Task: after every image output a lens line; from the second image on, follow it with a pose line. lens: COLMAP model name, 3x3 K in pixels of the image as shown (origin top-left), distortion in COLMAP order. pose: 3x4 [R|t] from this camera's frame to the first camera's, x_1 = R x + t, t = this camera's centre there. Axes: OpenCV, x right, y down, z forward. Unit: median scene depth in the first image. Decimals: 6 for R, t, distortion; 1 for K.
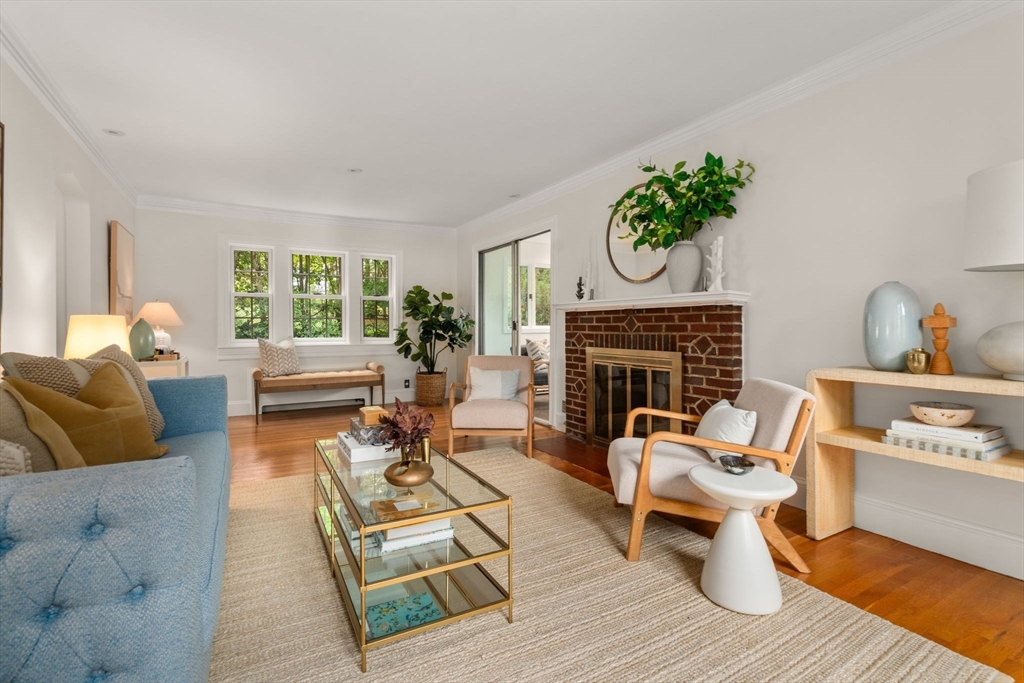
lens RADIAL K [[465.2, 0, 510.2], [0, 465.2, 337.4], [0, 0, 1]] dist [-0.000434, 0.000766]
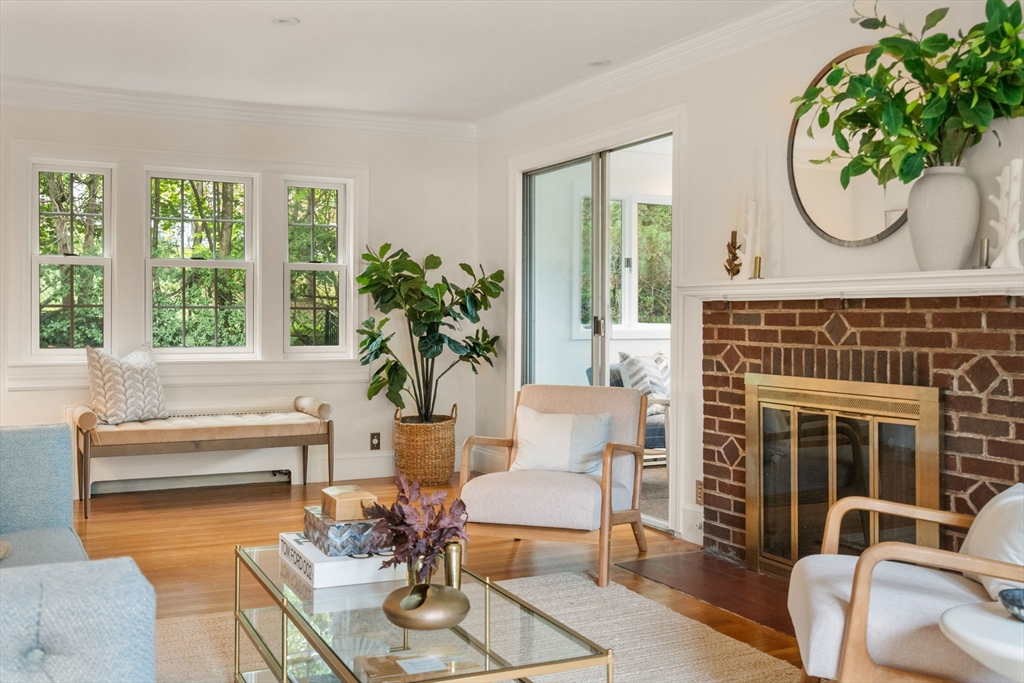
lens RADIAL K [[1011.0, 0, 510.8], [0, 1011.0, 320.9], [0, 0, 1]] dist [0.012948, 0.002623]
pose [[0.997894, 0.005271, -0.064657, -0.021662], [-0.006507, 0.999800, -0.018927, -0.016328], [0.064544, 0.019308, 0.997728, -0.119680]]
